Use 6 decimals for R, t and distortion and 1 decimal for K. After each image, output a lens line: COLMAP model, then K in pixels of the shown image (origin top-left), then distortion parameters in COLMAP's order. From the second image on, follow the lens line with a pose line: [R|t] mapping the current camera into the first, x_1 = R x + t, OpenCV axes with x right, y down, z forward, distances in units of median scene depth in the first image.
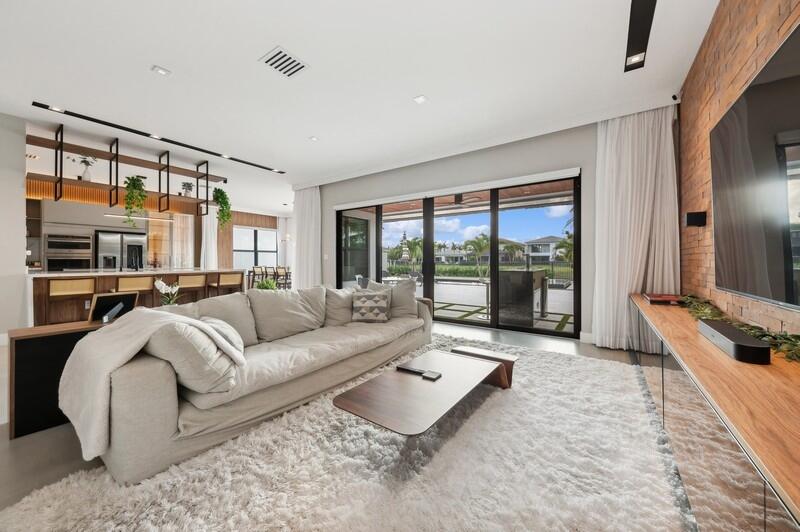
lens RADIAL K [[294.8, 0, 398.4], [0, 294.8, 259.4], [0, 0, 1]] dist [-0.000462, -0.000045]
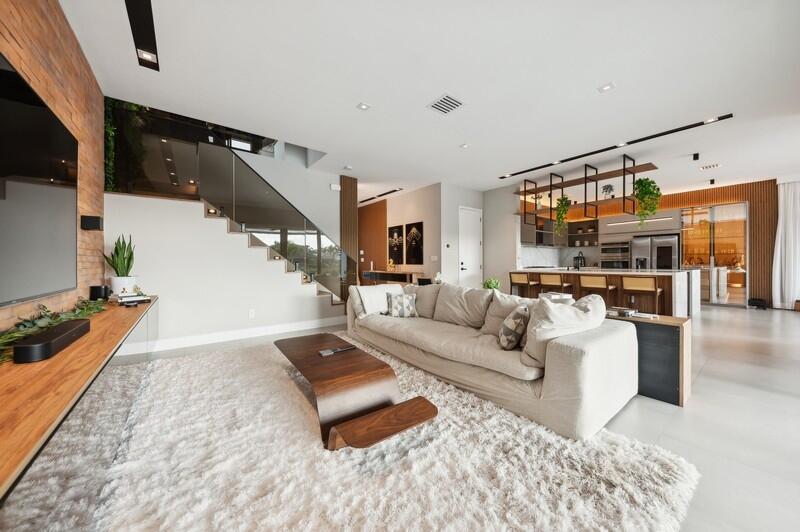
lens RADIAL K [[276.5, 0, 400.0], [0, 276.5, 266.0], [0, 0, 1]] dist [0.001082, 0.000075]
pose [[-0.309395, 0.011389, -0.950865, 0.348290], [0.008320, 0.999922, 0.009269, 0.002933], [0.950897, -0.005044, -0.309466, 0.513080]]
